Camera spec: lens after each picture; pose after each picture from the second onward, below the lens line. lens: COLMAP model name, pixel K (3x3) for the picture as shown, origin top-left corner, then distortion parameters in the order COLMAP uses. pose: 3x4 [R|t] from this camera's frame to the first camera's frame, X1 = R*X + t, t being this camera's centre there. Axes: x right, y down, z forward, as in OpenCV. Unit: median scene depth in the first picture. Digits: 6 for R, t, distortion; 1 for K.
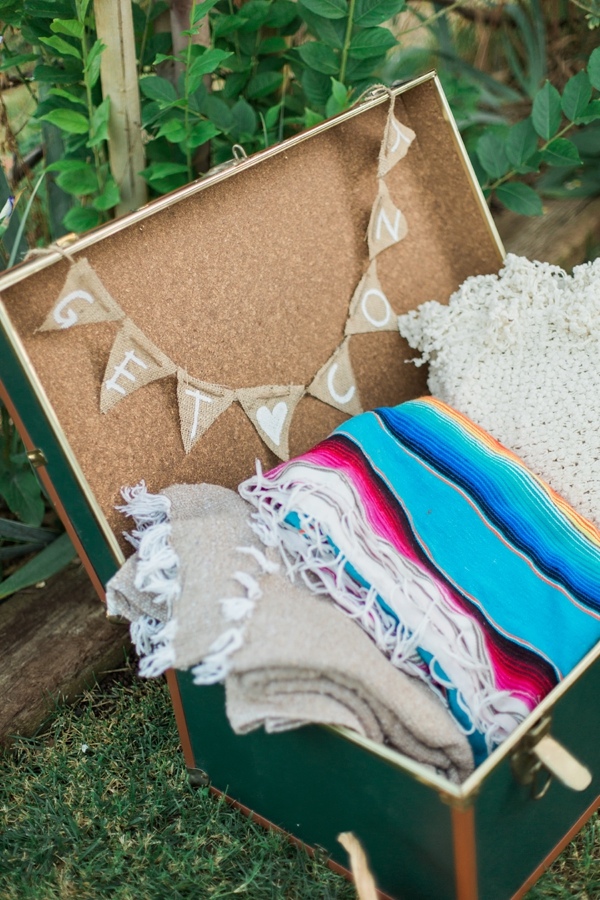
lens RADIAL K [[1311.4, 0, 300.0], [0, 1311.4, 450.0], [0, 0, 1]] dist [0.011134, -0.165345]
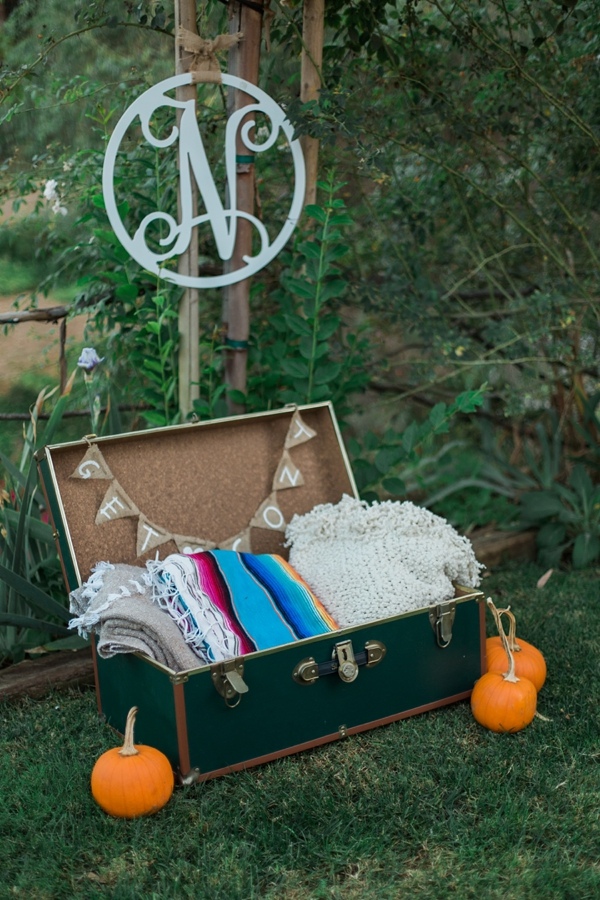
lens RADIAL K [[1311.4, 0, 300.0], [0, 1311.4, 450.0], [0, 0, 1]] dist [0.011134, -0.165345]
pose [[0.959327, 0.095661, -0.265596, 0.653509], [-0.182518, 0.927921, -0.325038, 0.448598], [0.215359, 0.360293, 0.907639, -0.780144]]
